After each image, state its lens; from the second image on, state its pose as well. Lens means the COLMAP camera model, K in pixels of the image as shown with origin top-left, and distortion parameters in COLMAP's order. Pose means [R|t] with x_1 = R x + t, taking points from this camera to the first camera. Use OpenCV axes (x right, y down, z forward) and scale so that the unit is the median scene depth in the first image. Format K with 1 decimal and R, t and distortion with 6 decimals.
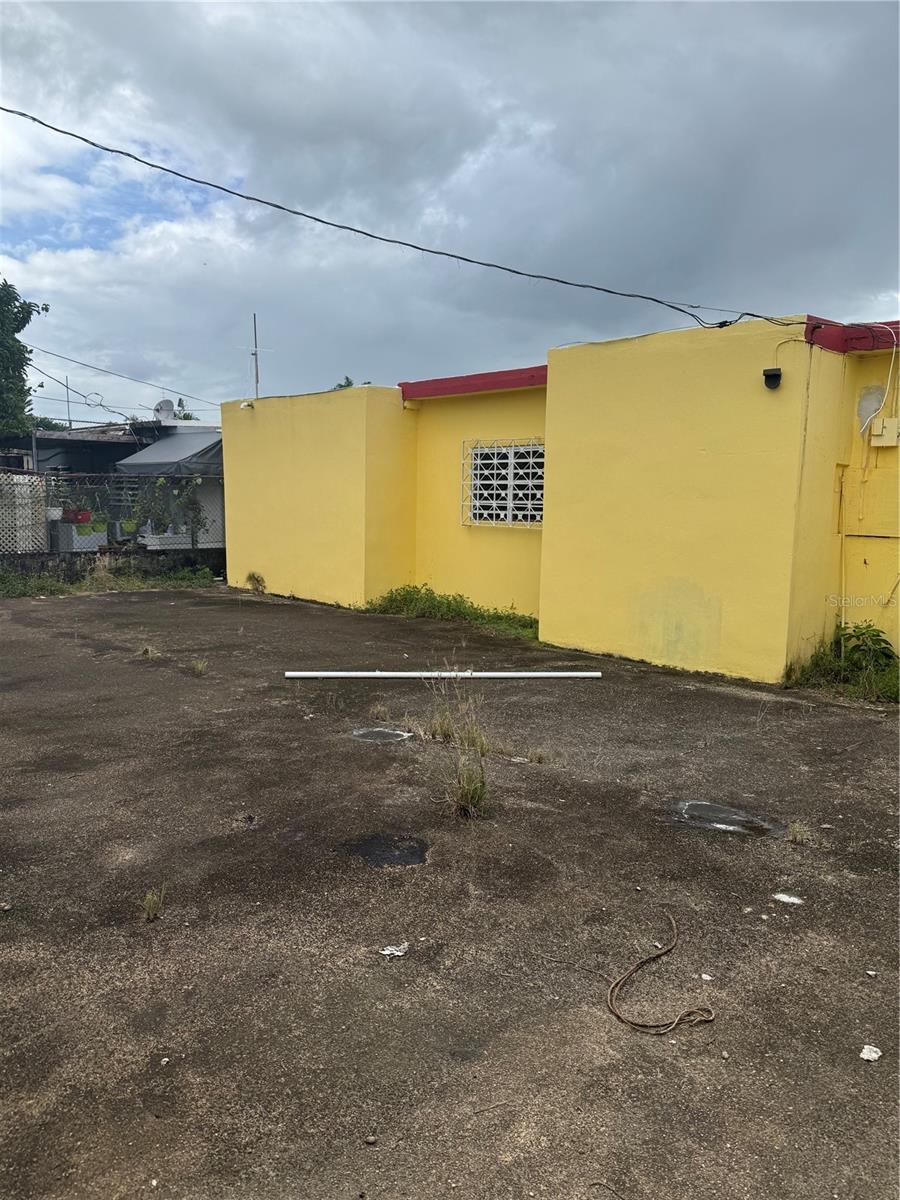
lens RADIAL K [[879.0, 0, 450.0], [0, 879.0, 600.0], [0, 0, 1]] dist [0.006038, -0.003334]
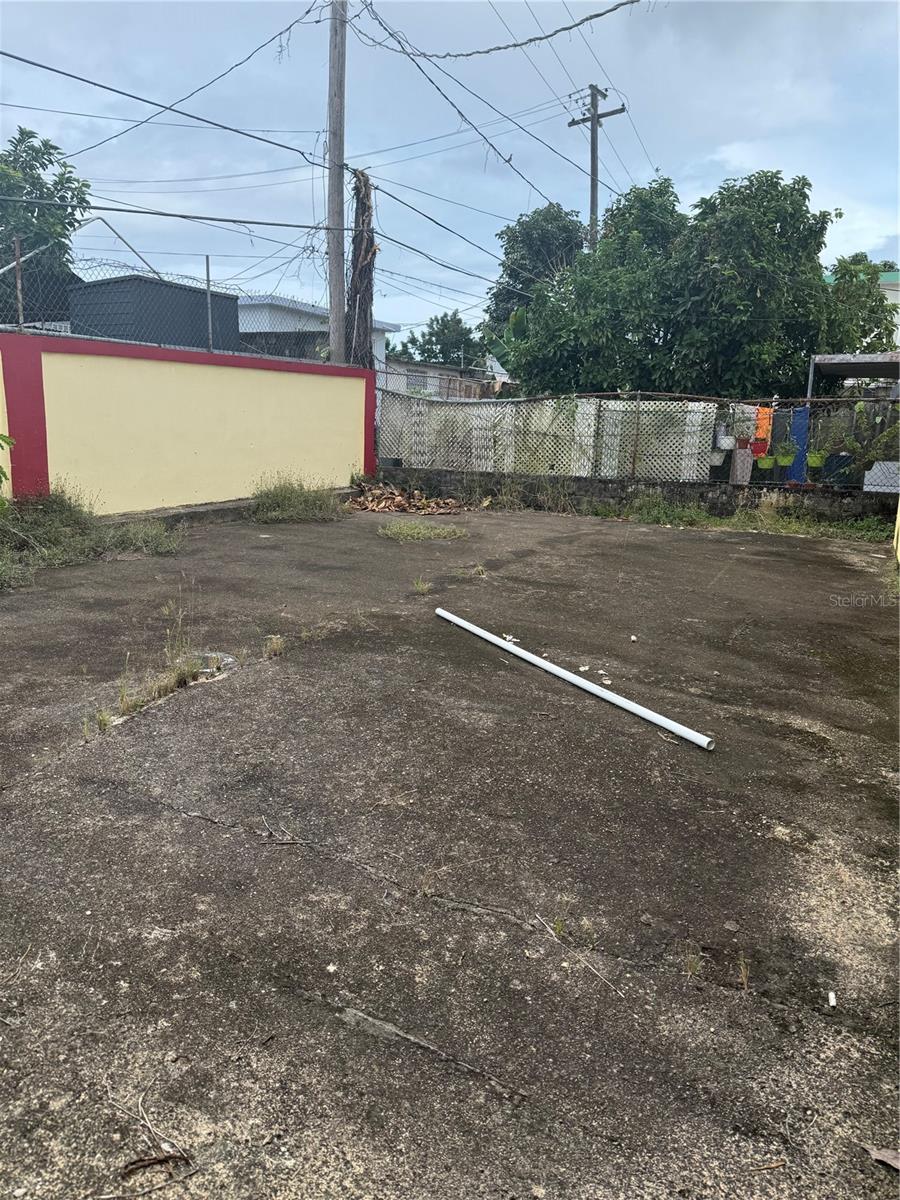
lens RADIAL K [[879.0, 0, 450.0], [0, 879.0, 600.0], [0, 0, 1]] dist [0.006038, -0.003334]
pose [[0.292503, 0.180626, -0.939051, 0.684281], [-0.125164, 0.980782, 0.149666, -0.064970], [0.948038, 0.073758, 0.309490, 0.775695]]
